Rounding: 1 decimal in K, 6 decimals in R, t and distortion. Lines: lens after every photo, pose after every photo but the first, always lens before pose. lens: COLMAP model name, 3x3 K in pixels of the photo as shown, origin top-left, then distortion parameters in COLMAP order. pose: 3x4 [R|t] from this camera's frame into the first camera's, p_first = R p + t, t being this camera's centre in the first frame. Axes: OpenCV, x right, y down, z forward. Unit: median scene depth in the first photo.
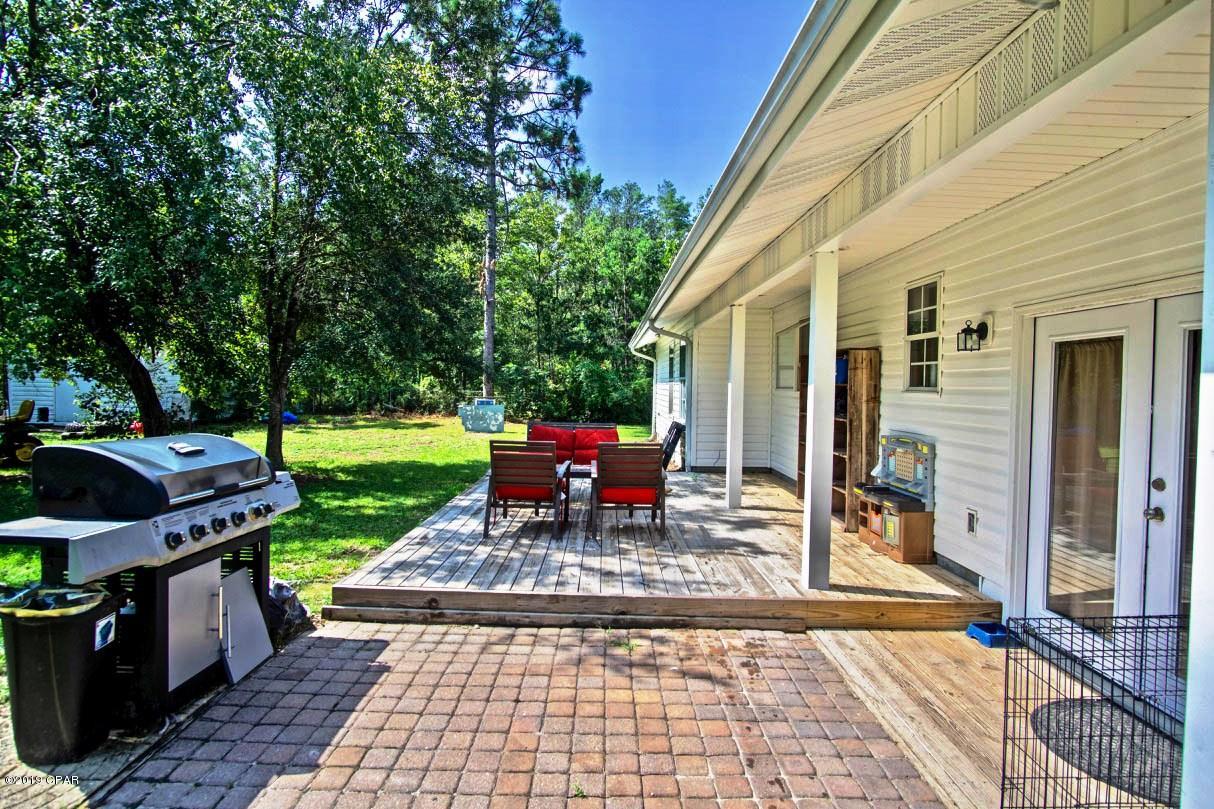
lens RADIAL K [[646.5, 0, 609.2], [0, 646.5, 400.2], [0, 0, 1]] dist [-0.028227, 0.003281]
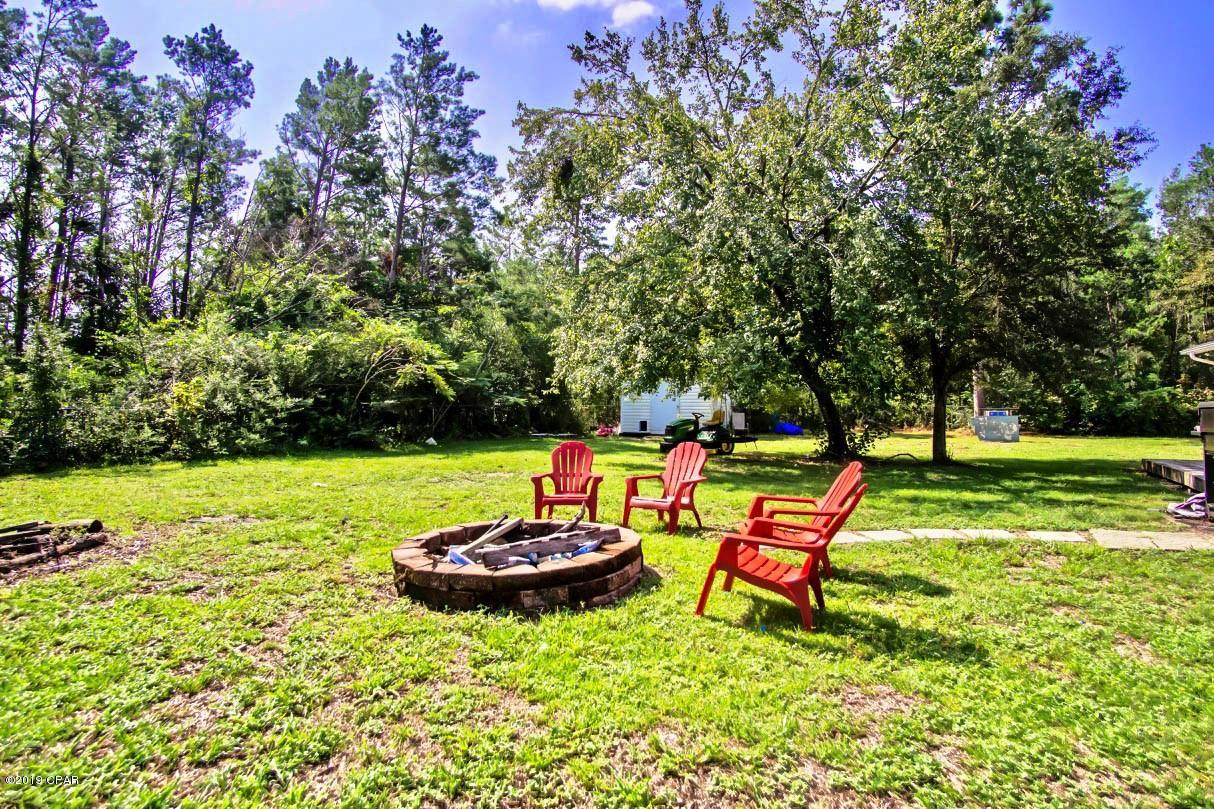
lens RADIAL K [[646.5, 0, 605.0], [0, 646.5, 394.2], [0, 0, 1]] dist [-0.028227, 0.003281]
pose [[0.860379, -0.029913, -0.508776, -1.053070], [0.005308, 0.998748, -0.049744, 0.102523], [0.509627, 0.040098, 0.859461, -1.231538]]
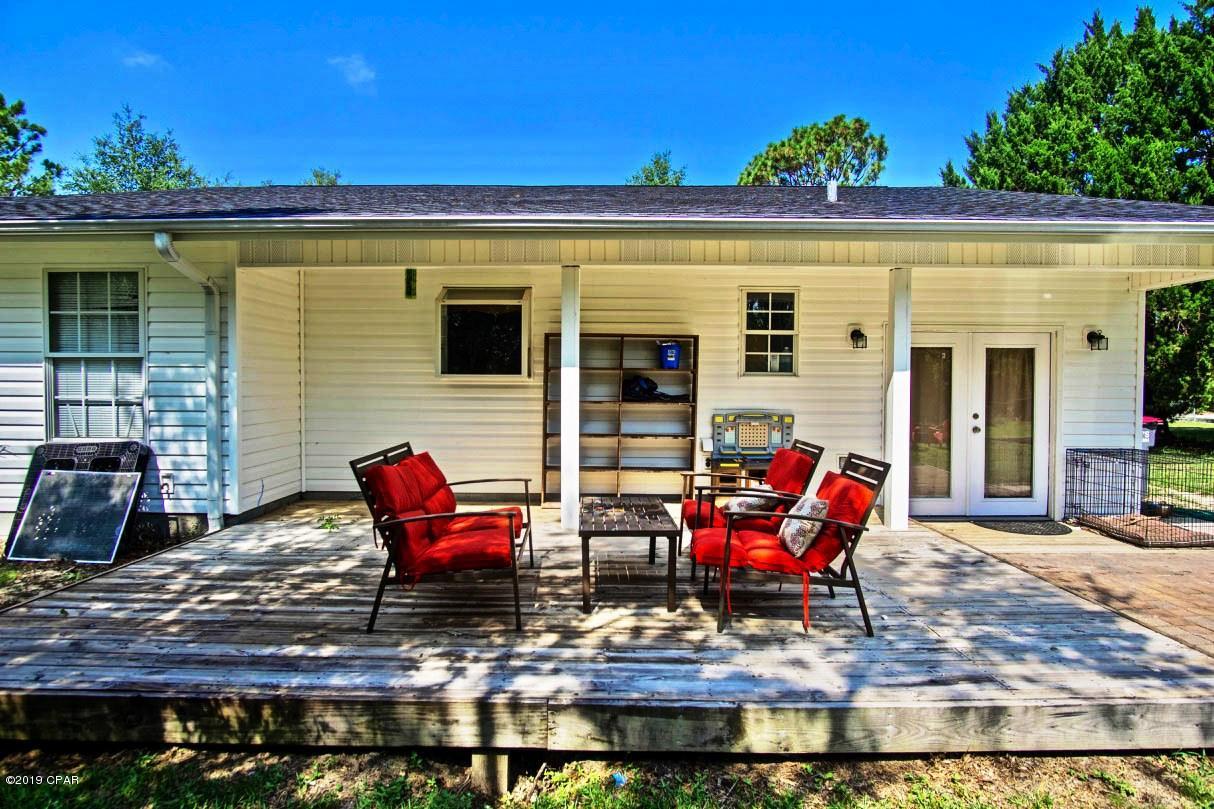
lens RADIAL K [[646.5, 0, 604.1], [0, 646.5, 400.9], [0, 0, 1]] dist [-0.028227, 0.003281]
pose [[0.016888, -0.047561, 0.998726, -1.001769], [0.019981, 0.998685, 0.047221, -0.037539], [-0.999658, 0.019158, 0.017816, 1.624223]]
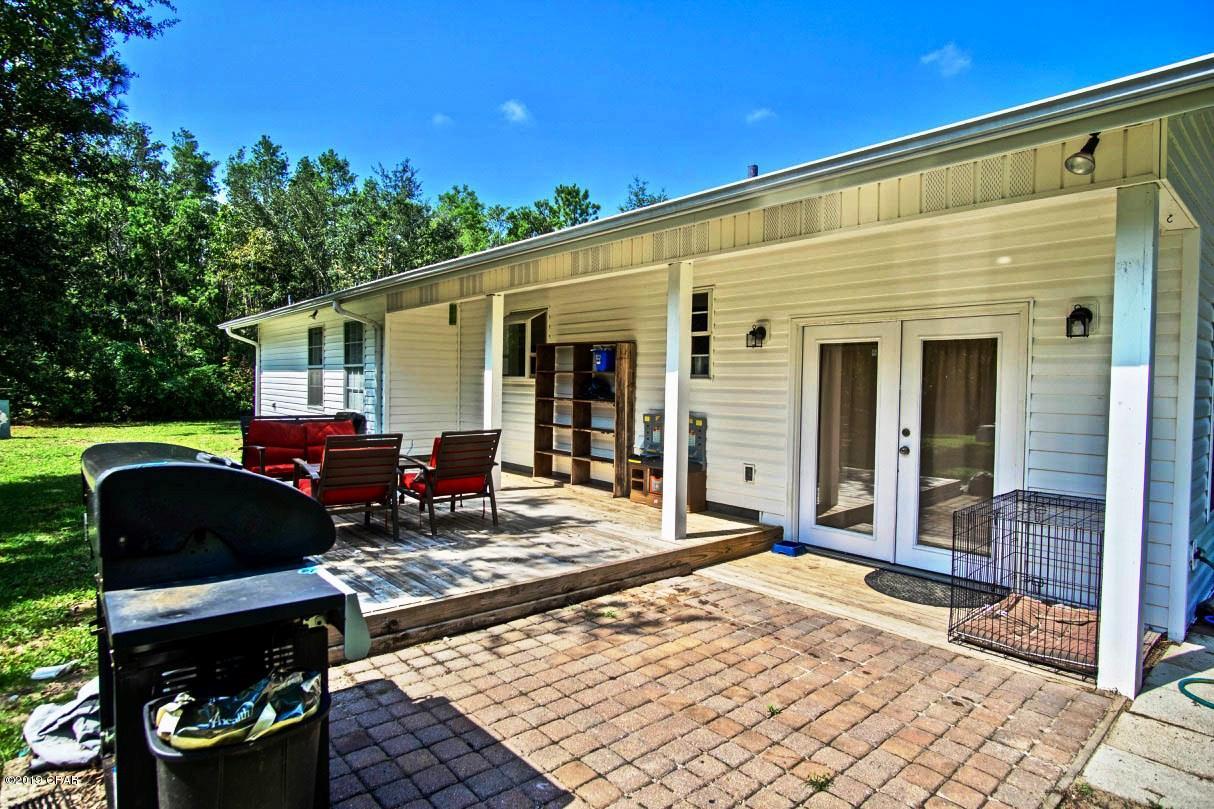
lens RADIAL K [[646.5, 0, 606.3], [0, 646.5, 399.9], [0, 0, 1]] dist [-0.028227, 0.003281]
pose [[0.756328, -0.021787, 0.653830, -0.591932], [0.011309, 0.999731, 0.020231, 0.003108], [-0.654095, -0.007907, 0.756371, 0.172490]]
